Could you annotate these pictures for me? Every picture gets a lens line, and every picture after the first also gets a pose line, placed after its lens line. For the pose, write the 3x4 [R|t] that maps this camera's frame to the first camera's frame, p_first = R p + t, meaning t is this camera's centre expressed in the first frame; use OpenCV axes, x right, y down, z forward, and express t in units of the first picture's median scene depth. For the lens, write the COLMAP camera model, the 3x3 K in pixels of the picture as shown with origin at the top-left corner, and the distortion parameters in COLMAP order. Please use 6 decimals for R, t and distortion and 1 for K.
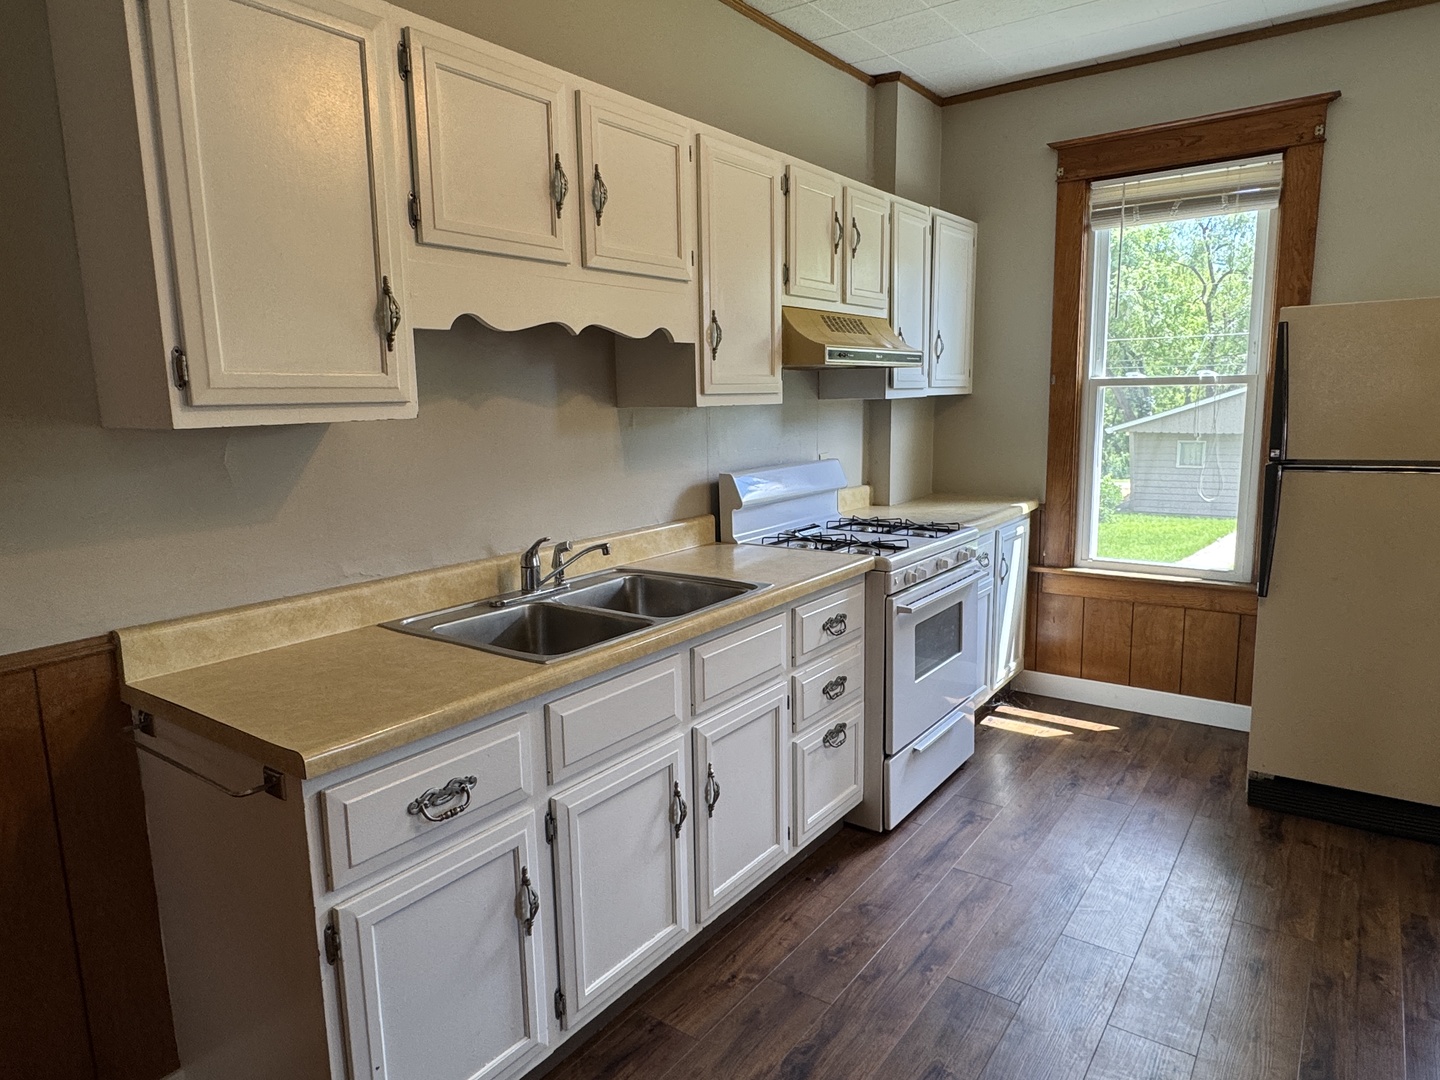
lens RADIAL K [[891.6, 0, 714.8], [0, 891.6, 539.0], [0, 0, 1]] dist [-0.001482, -0.000325]
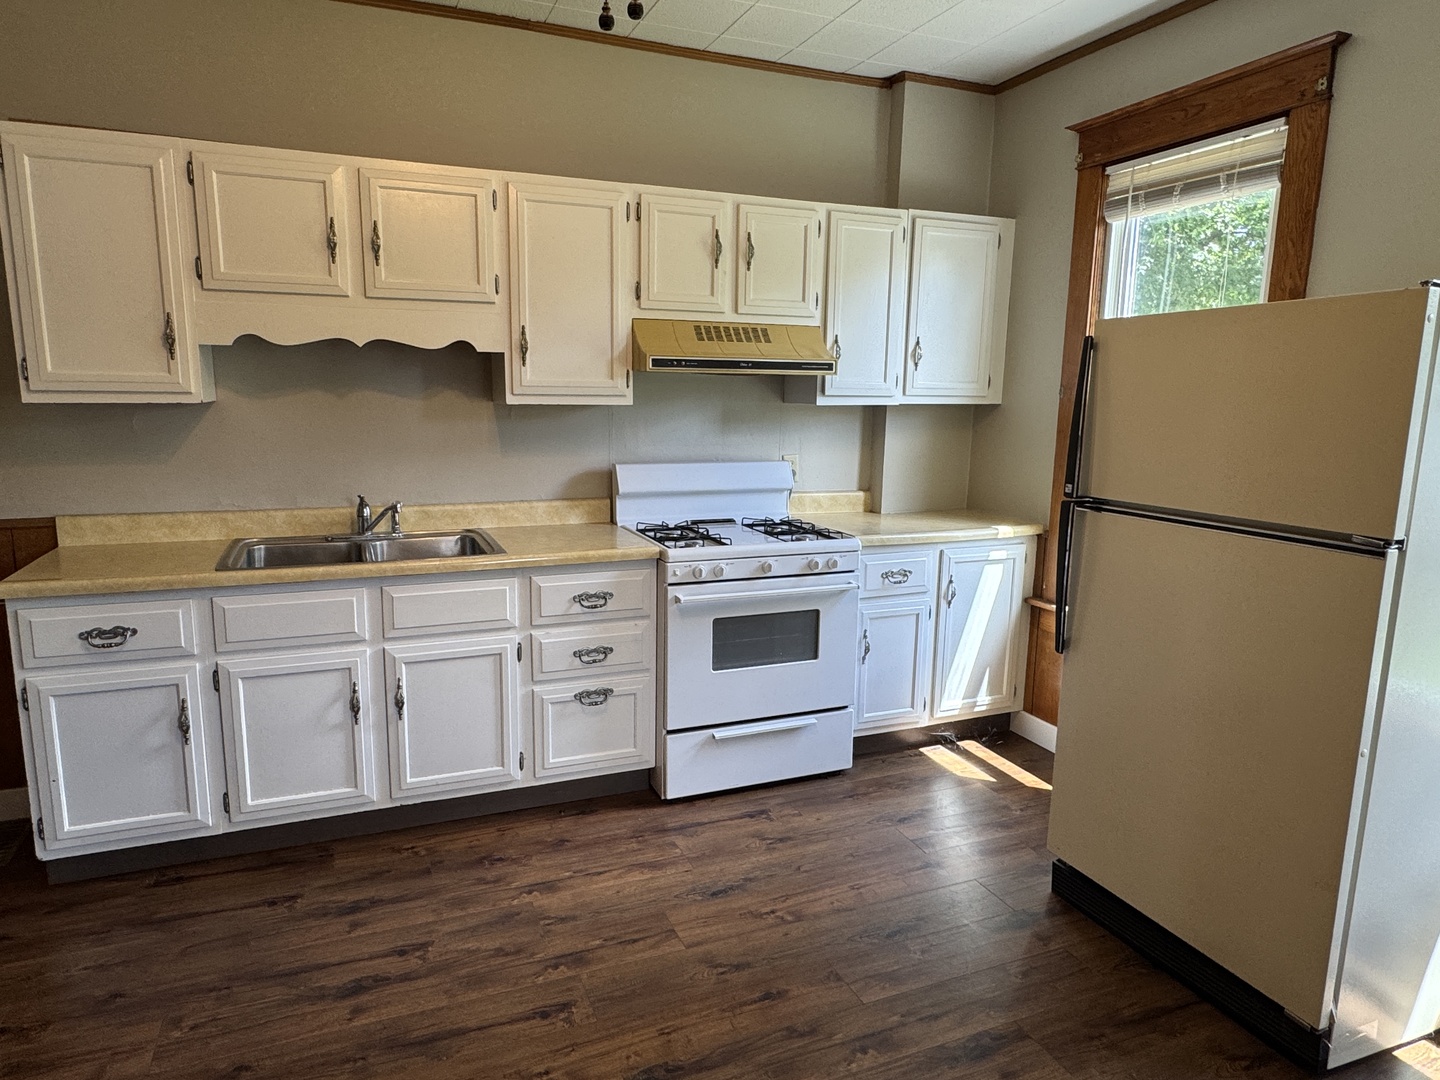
lens RADIAL K [[891.6, 0, 707.6], [0, 891.6, 540.5], [0, 0, 1]] dist [-0.001482, -0.000325]
pose [[0.853457, 0.122527, -0.506556, 0.780628], [-0.115258, 0.992278, 0.045825, -0.045652], [0.508259, 0.019276, 0.860989, 0.080349]]
